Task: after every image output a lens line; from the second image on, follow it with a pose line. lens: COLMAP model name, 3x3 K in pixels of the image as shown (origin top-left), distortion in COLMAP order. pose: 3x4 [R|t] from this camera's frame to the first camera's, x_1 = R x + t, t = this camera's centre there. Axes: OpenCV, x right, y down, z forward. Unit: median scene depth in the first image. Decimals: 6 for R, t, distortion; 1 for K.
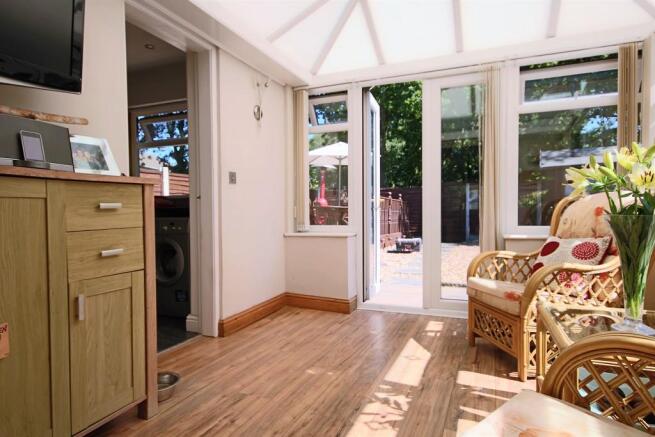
lens RADIAL K [[391.9, 0, 328.3], [0, 391.9, 218.0], [0, 0, 1]] dist [0.003795, 0.003840]
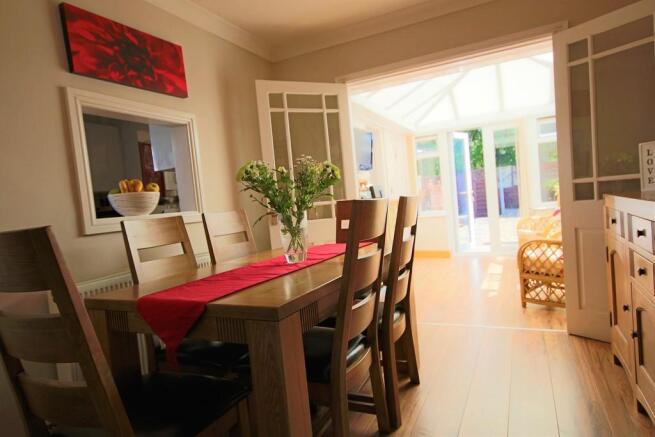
lens RADIAL K [[391.9, 0, 326.2], [0, 391.9, 218.7], [0, 0, 1]] dist [0.003795, 0.003840]
pose [[0.993955, -0.079126, -0.076107, -0.450185], [0.081091, 0.996439, 0.023090, -0.035583], [0.074009, -0.029122, 0.996832, -1.056472]]
